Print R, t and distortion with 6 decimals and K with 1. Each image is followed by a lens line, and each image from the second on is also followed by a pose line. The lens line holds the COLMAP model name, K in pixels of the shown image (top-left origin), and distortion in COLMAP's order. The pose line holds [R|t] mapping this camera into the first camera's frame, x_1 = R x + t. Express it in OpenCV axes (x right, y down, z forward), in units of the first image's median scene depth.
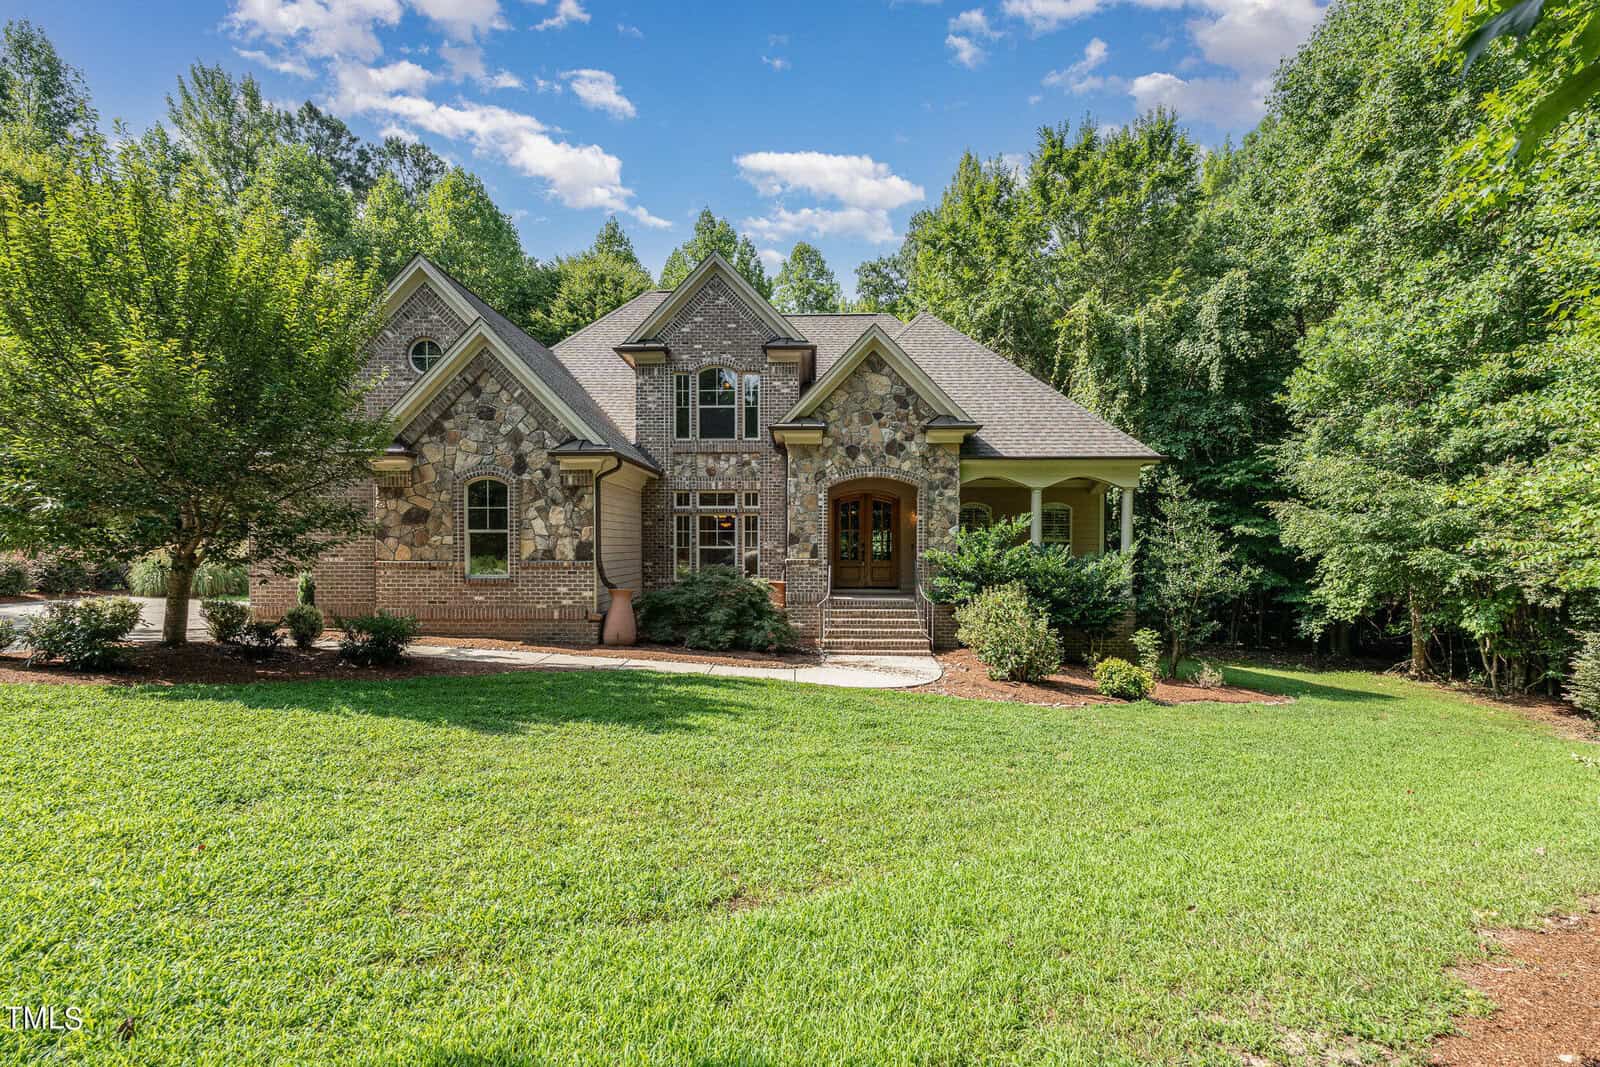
lens RADIAL K [[802.6, 0, 803.2], [0, 802.6, 564.3], [0, 0, 1]] dist [0.000734, 0.000864]
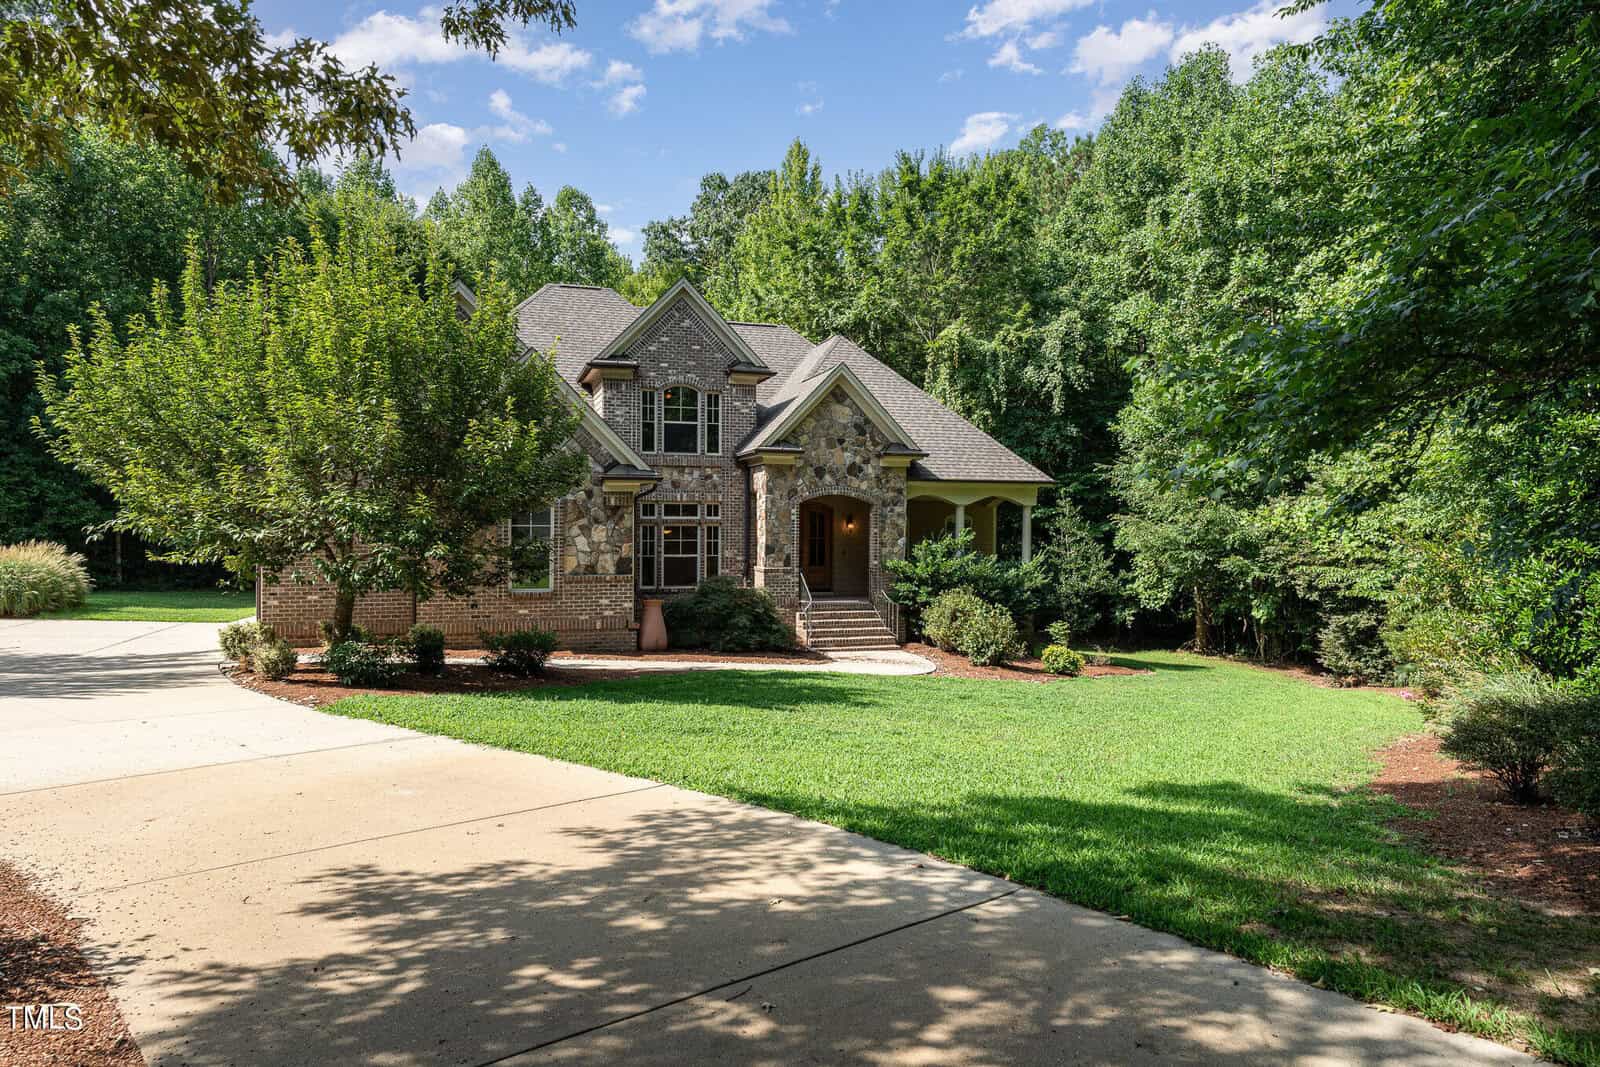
lens RADIAL K [[991.7, 0, 800.0], [0, 991.7, 533.5], [0, 0, 1]] dist [-0.000191, 0.000121]
pose [[0.942296, 0.000330, 0.334781, -0.432493], [0.003546, 0.999934, -0.010964, -0.038756], [-0.334763, 0.011519, 0.942232, -0.305305]]
